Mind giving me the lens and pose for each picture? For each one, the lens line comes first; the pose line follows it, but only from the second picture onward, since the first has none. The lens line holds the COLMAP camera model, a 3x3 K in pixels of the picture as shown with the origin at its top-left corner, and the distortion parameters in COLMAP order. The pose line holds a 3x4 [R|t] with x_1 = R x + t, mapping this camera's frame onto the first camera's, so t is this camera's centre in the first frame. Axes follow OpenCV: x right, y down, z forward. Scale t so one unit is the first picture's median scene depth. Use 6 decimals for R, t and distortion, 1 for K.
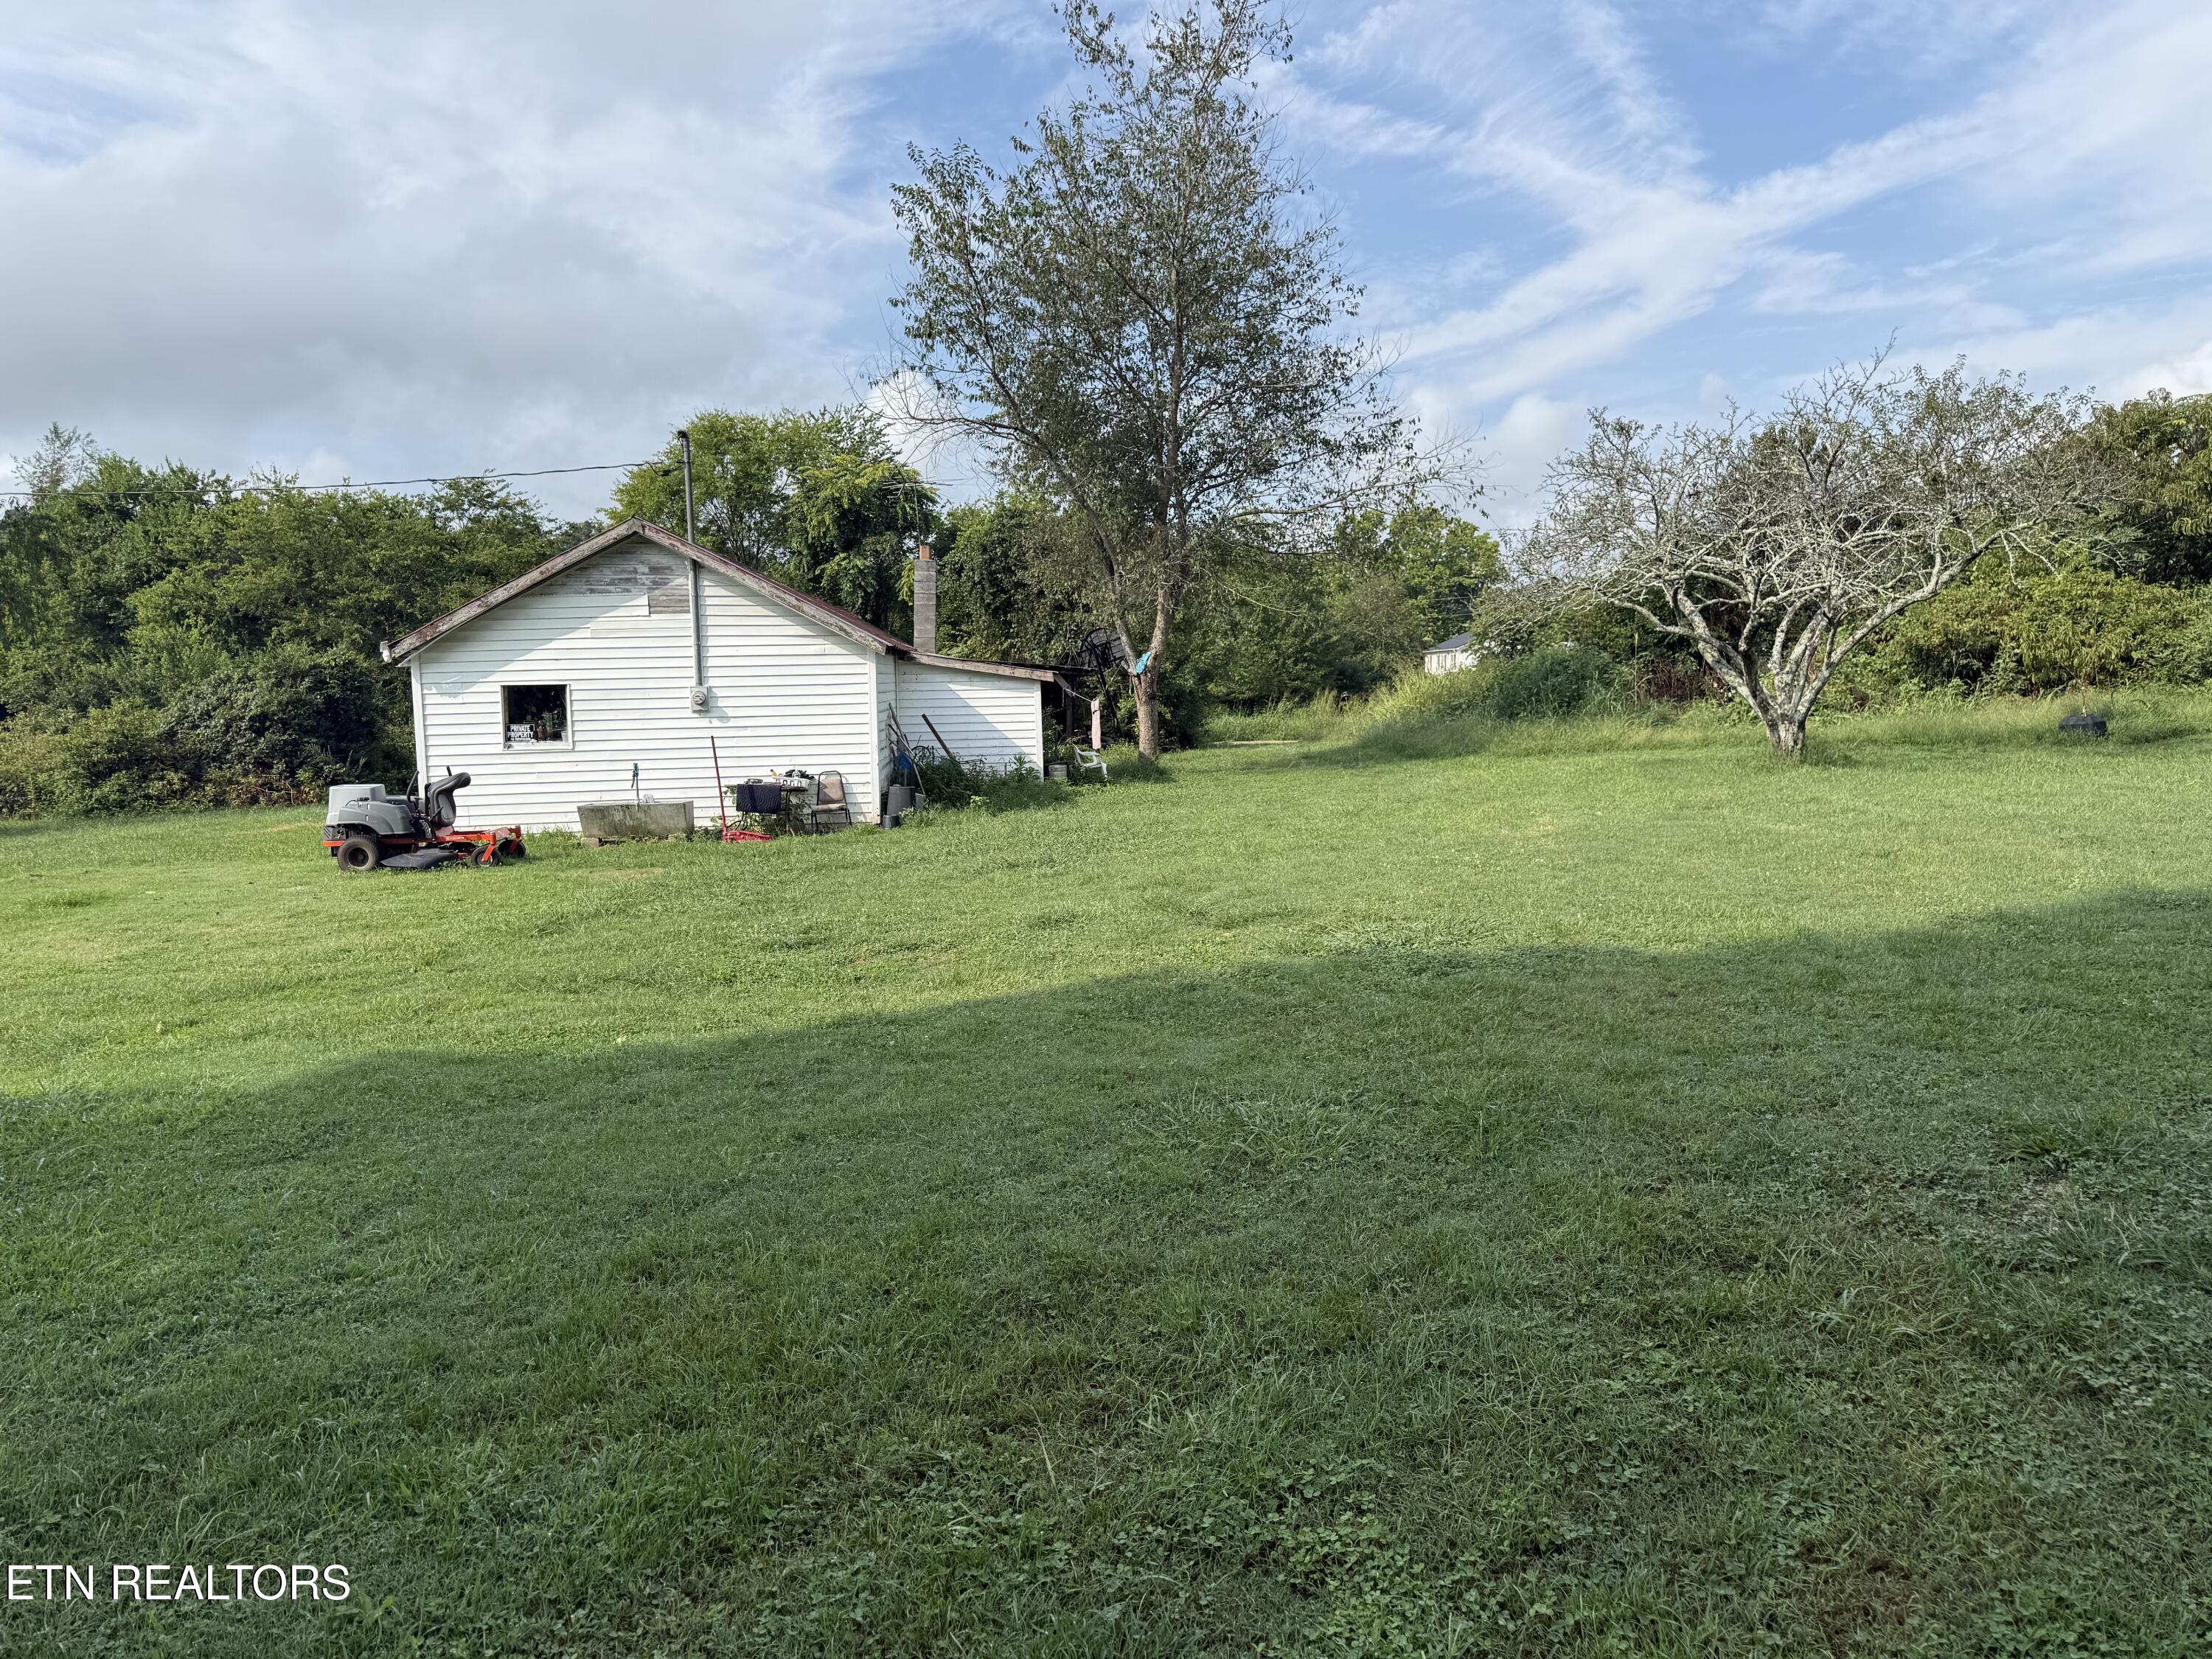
lens RADIAL K [[1563.4, 0, 1109.6], [0, 1563.4, 822.4], [0, 0, 1]] dist [0.038346, -0.046198]
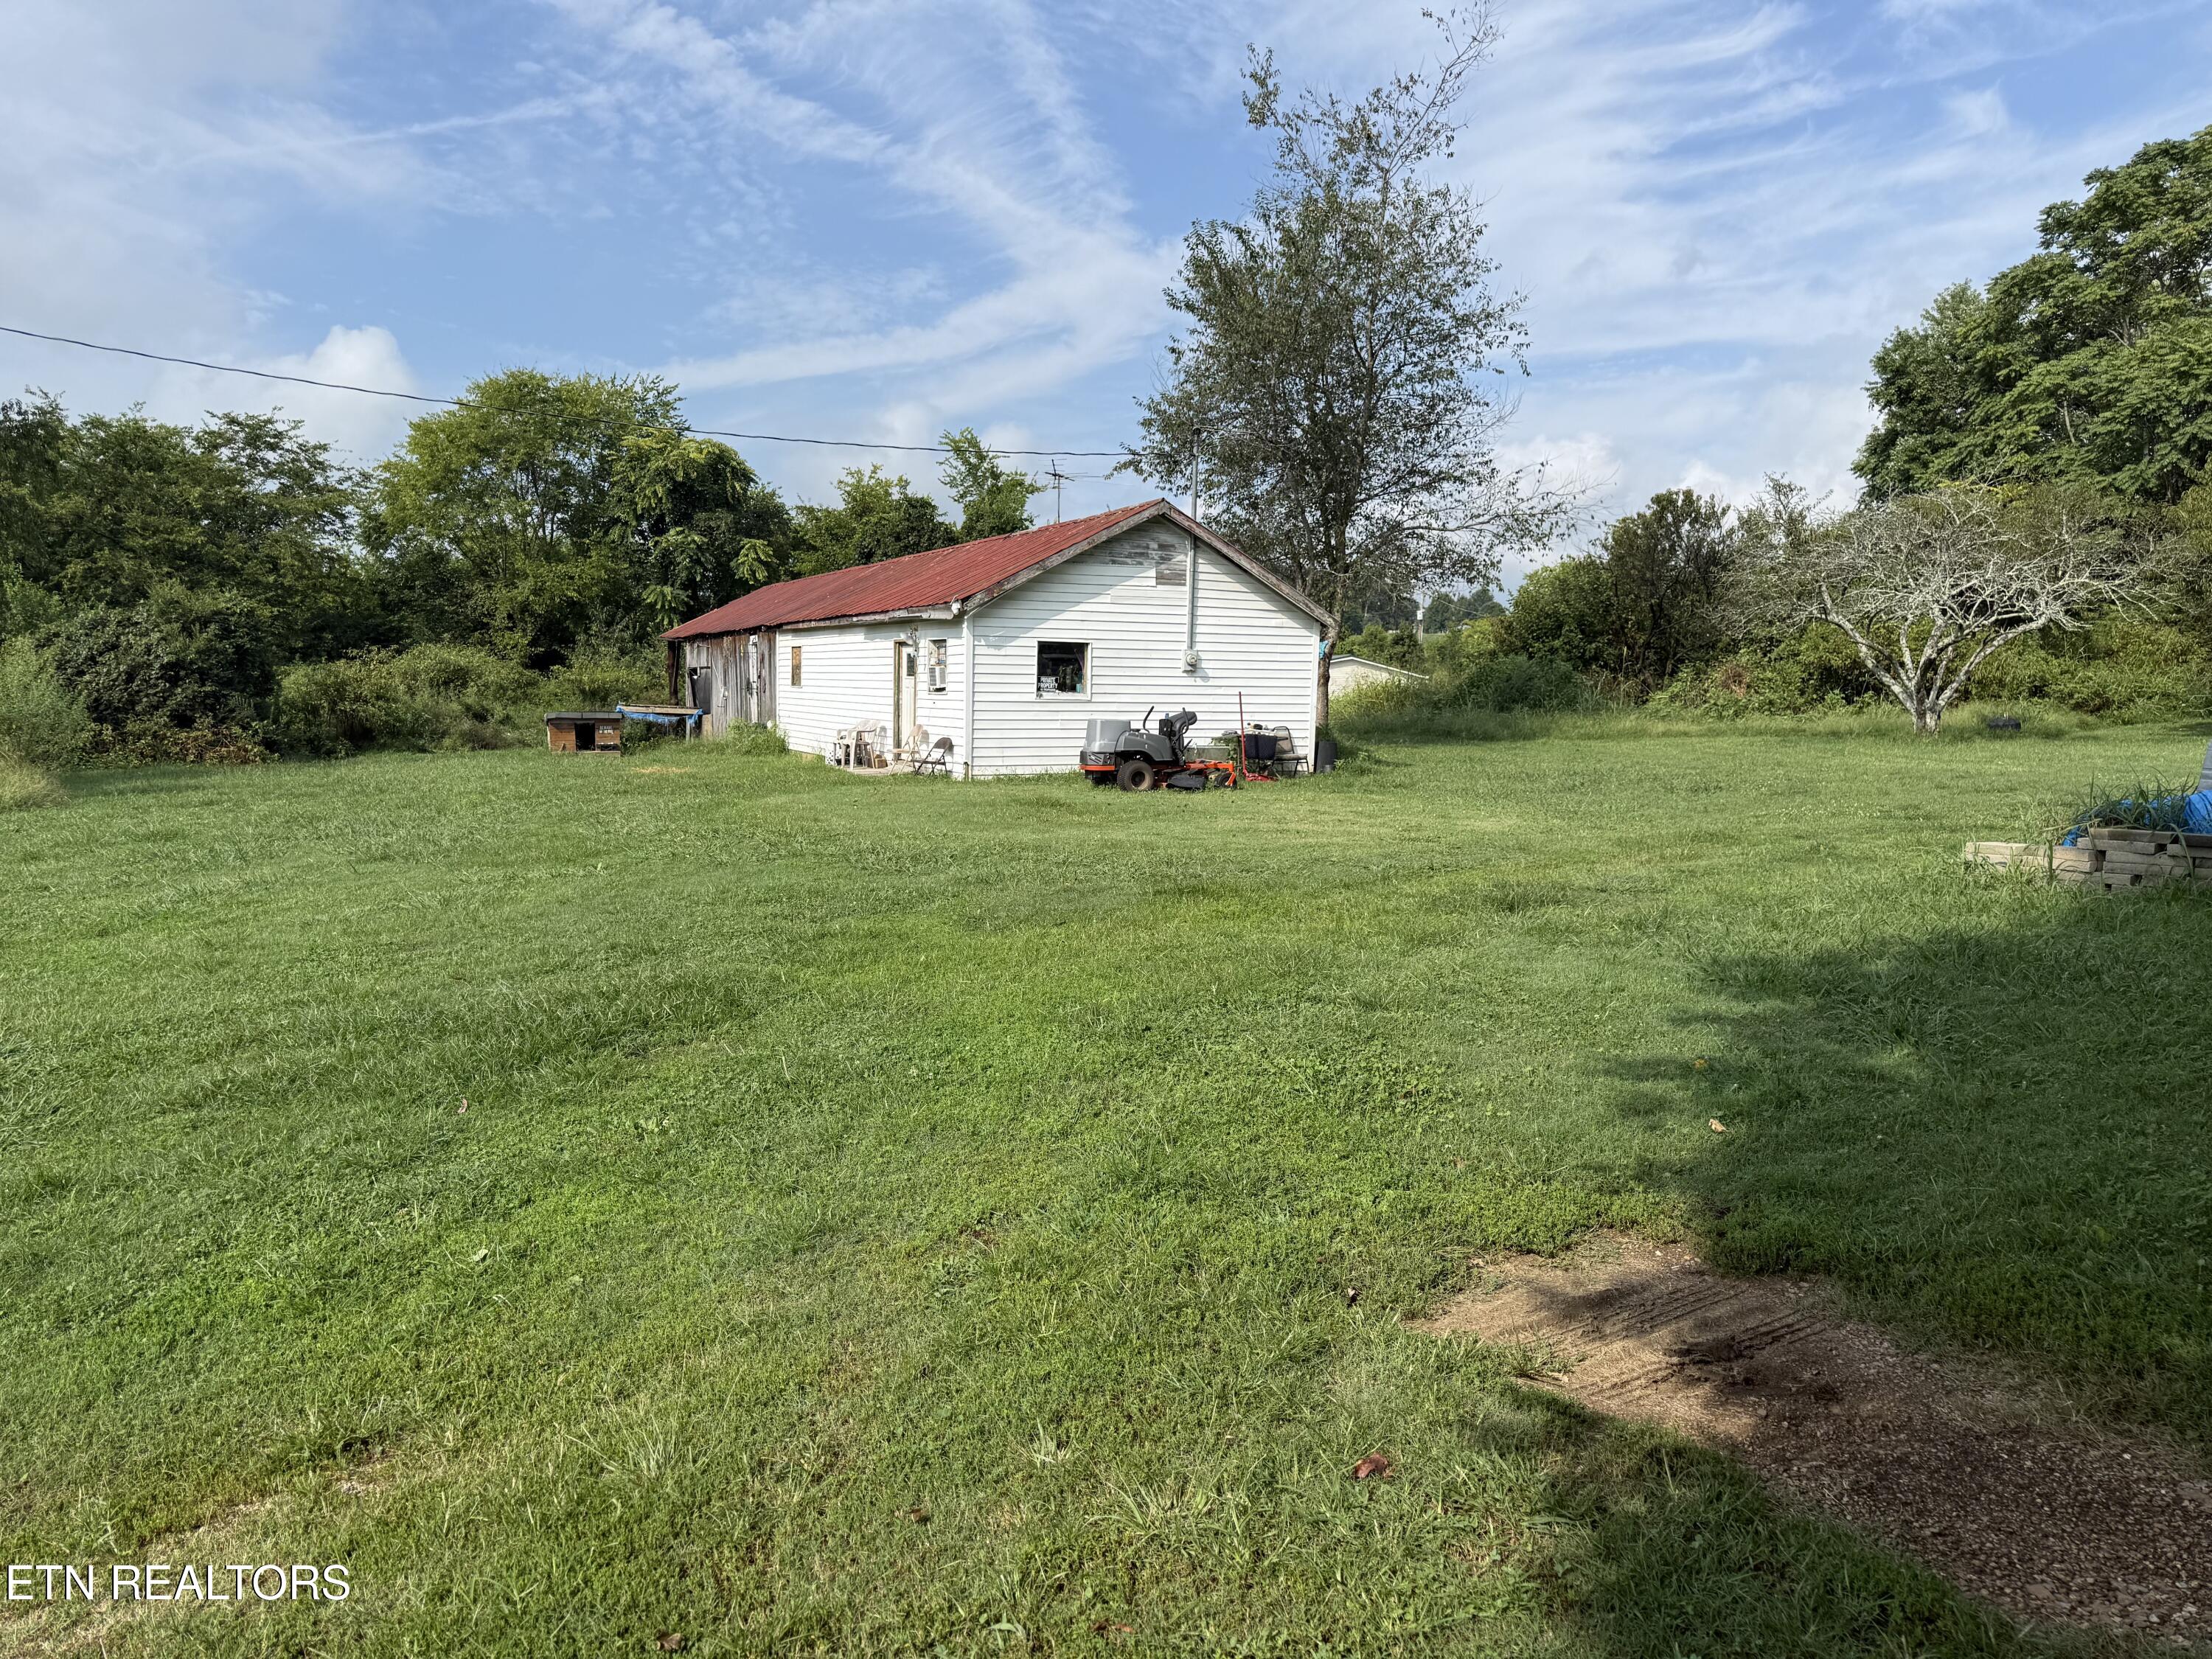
lens RADIAL K [[1563.4, 0, 1111.6], [0, 1563.4, 847.1], [0, 0, 1]] dist [0.038346, -0.046198]
pose [[0.940457, 0.005588, 0.339868, -0.710655], [-0.009610, 0.999902, 0.010152, 0.048374], [-0.339778, -0.012814, 0.940418, -0.073653]]
